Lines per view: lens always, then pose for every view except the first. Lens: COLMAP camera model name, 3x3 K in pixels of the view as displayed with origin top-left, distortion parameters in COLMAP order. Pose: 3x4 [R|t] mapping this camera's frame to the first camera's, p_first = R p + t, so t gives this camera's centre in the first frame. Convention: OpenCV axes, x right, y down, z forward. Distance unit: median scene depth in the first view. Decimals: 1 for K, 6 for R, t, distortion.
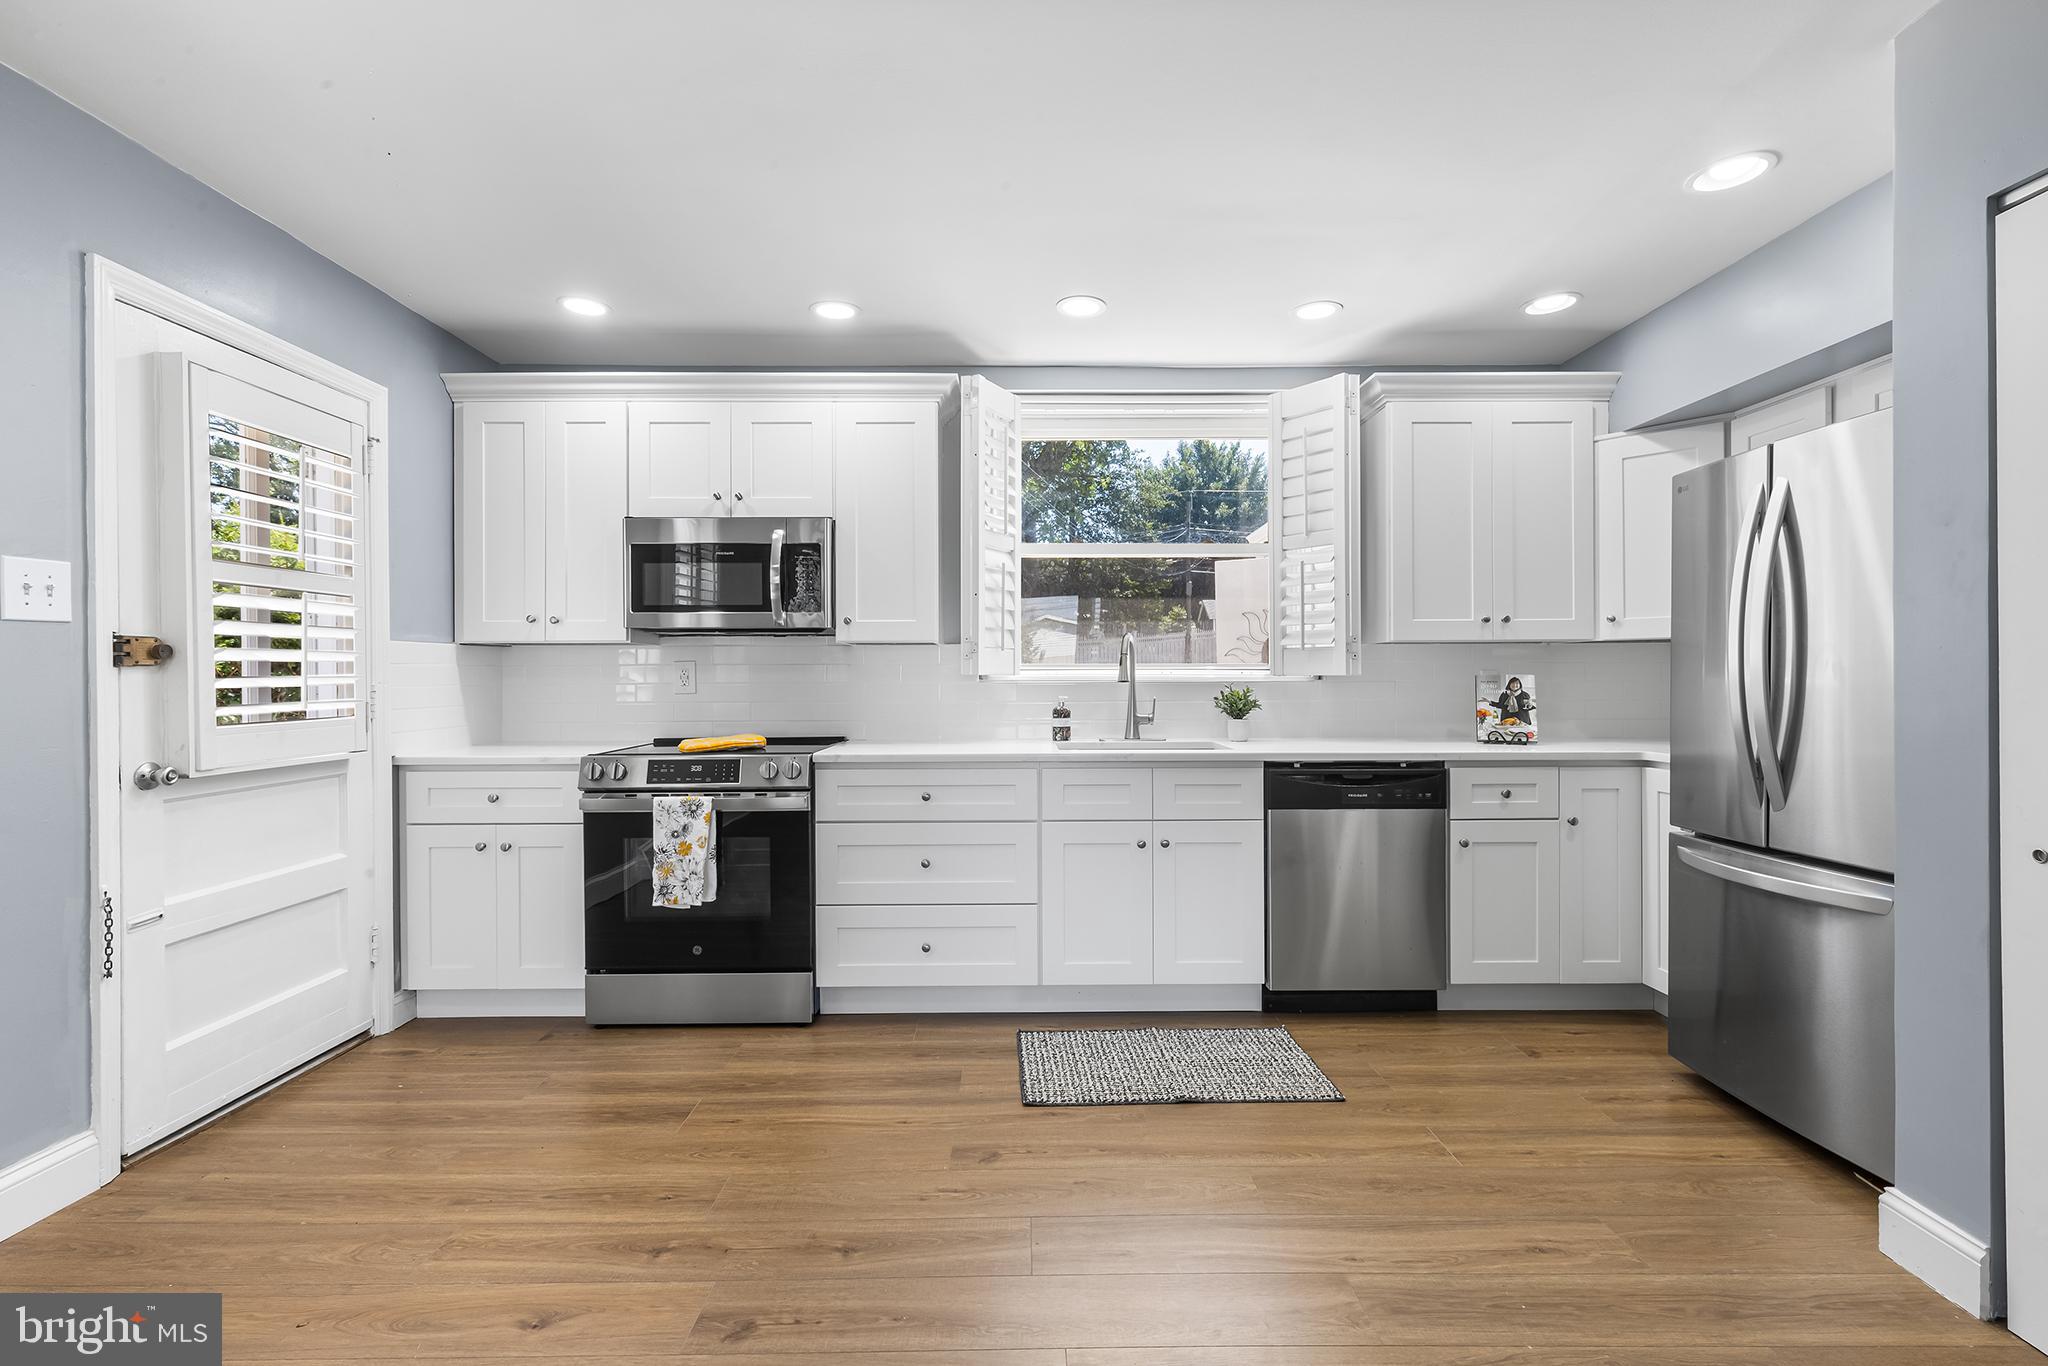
lens RADIAL K [[922.3, 0, 1022.3], [0, 922.3, 676.7], [0, 0, 1]] dist [0.002721, 0.000136]
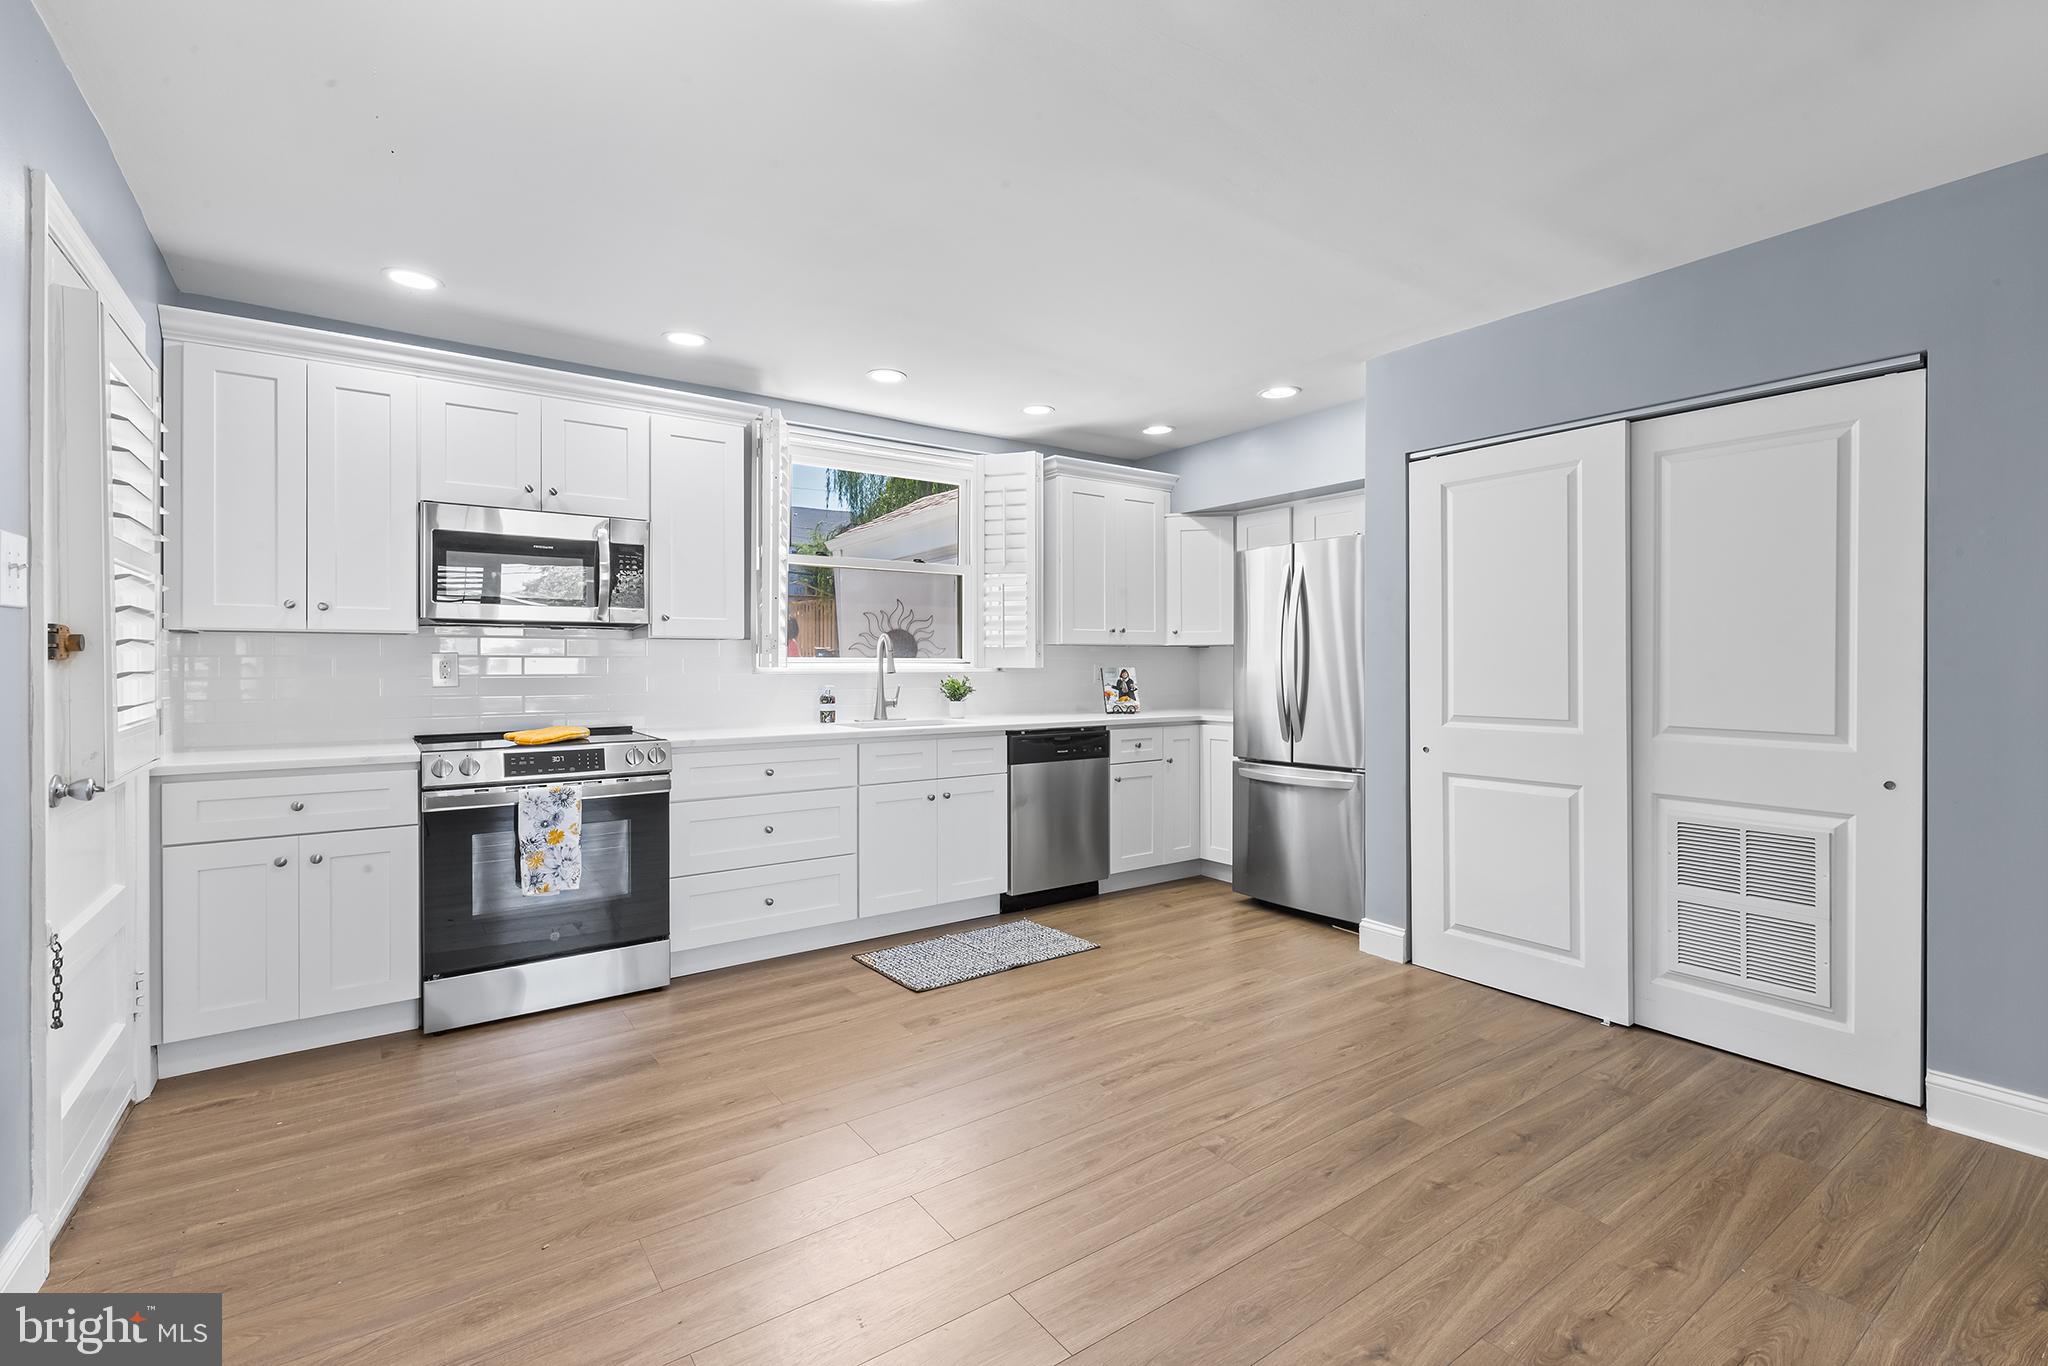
lens RADIAL K [[922.3, 0, 1030.4], [0, 922.3, 660.4], [0, 0, 1]] dist [0.002721, 0.000136]
pose [[0.812643, 0.004420, 0.582745, -0.516663], [-0.001829, 0.999986, -0.005034, -0.006123], [-0.582759, 0.003025, 0.812640, -0.142398]]
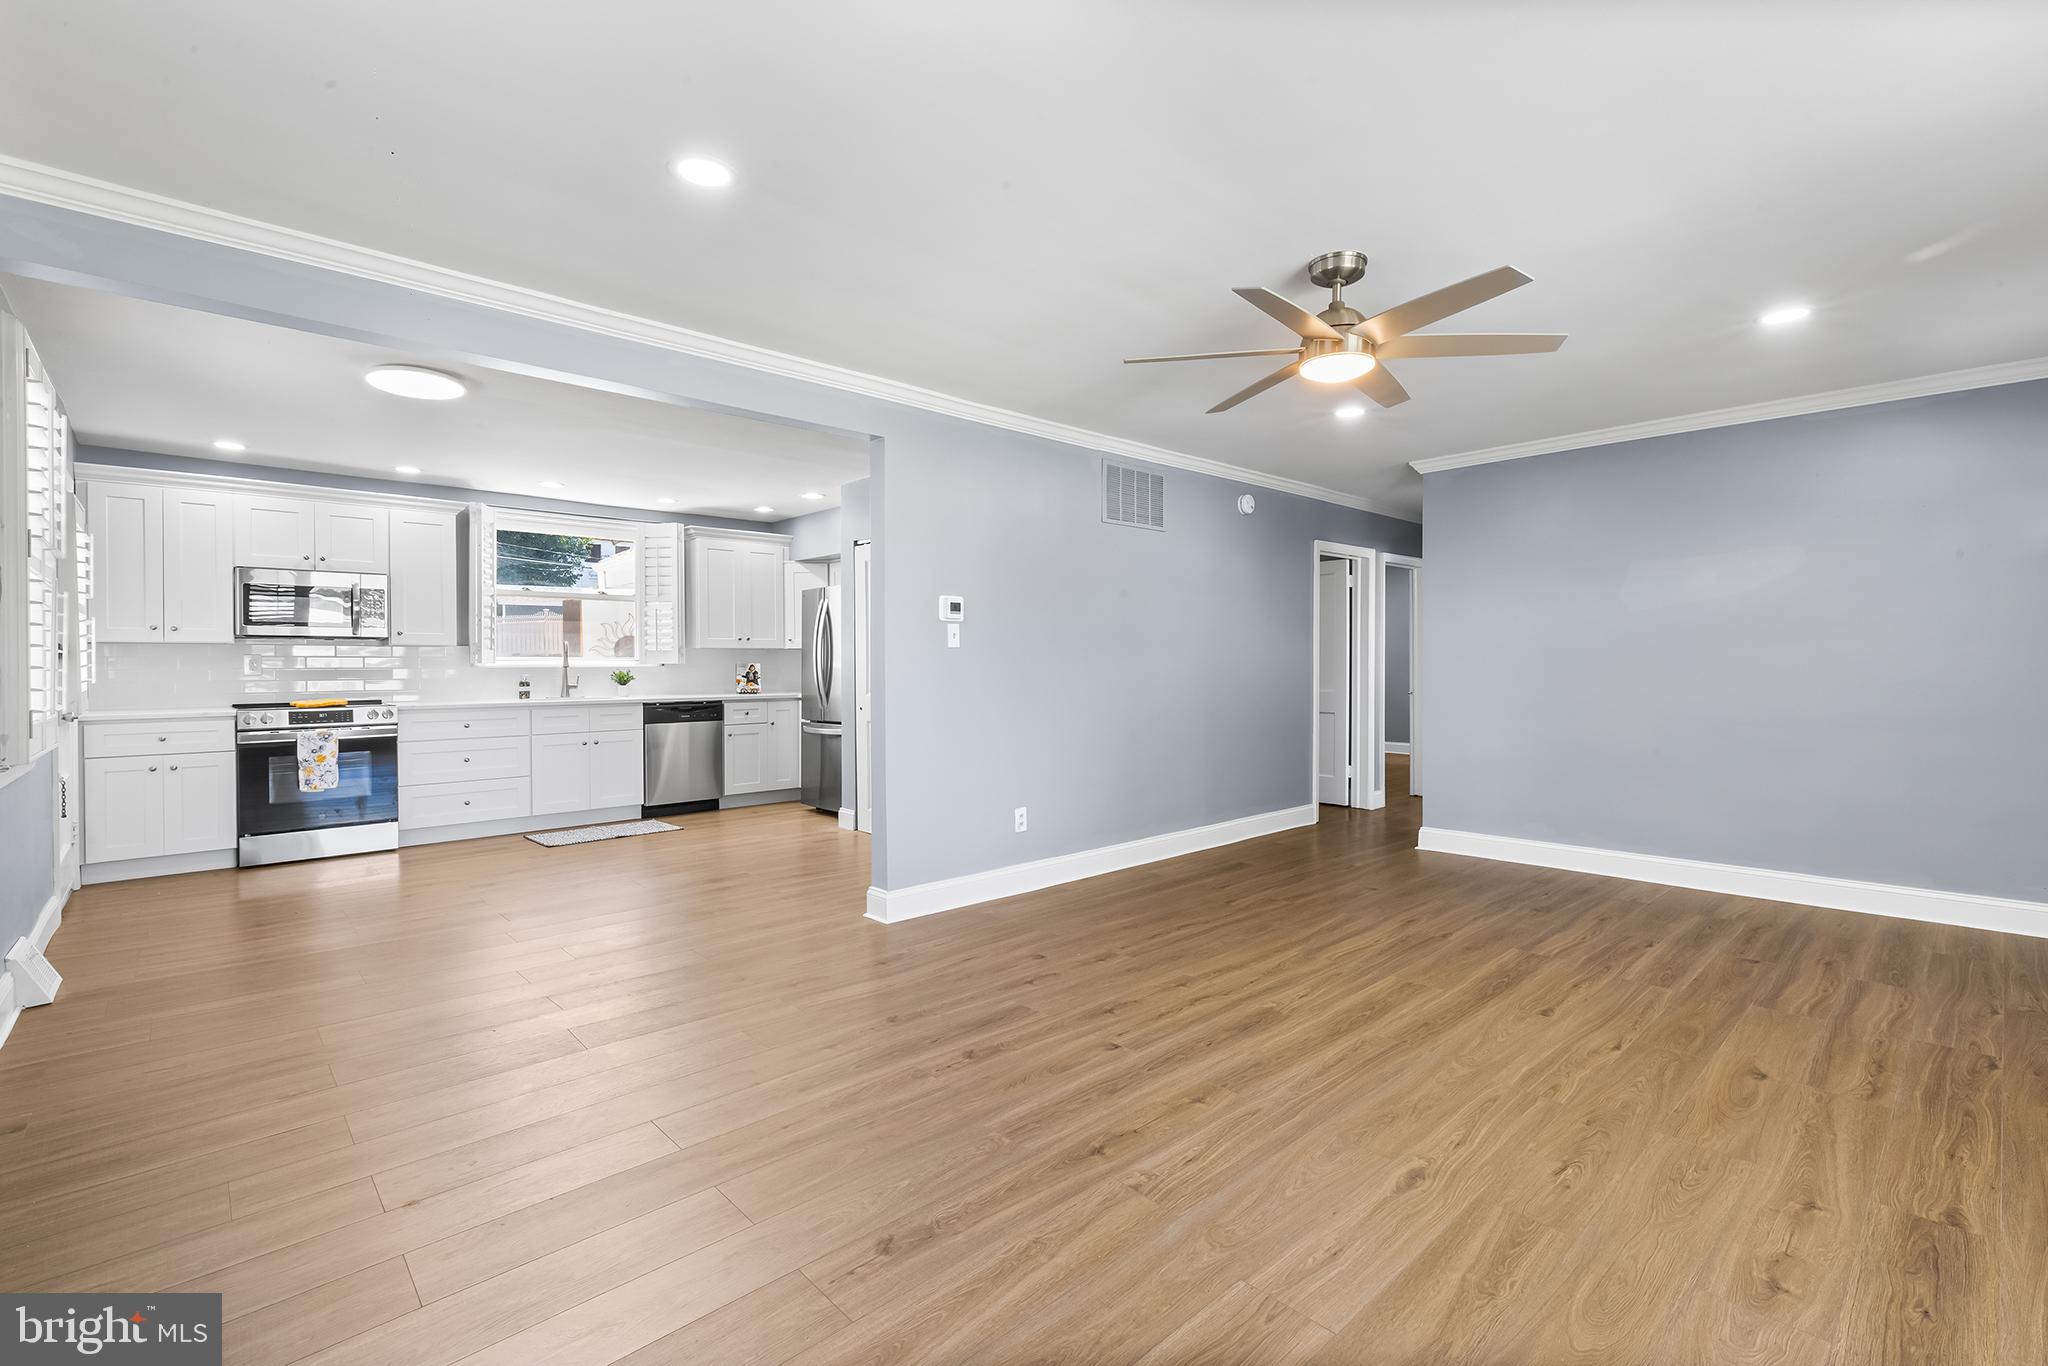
lens RADIAL K [[922.3, 0, 1035.8], [0, 922.3, 665.7], [0, 0, 1]] dist [0.002721, 0.000136]
pose [[0.732872, -0.002224, 0.680363, -0.551697], [0.000278, 0.999996, 0.002970, -0.002727], [-0.680366, -0.001987, 0.732870, -1.259000]]
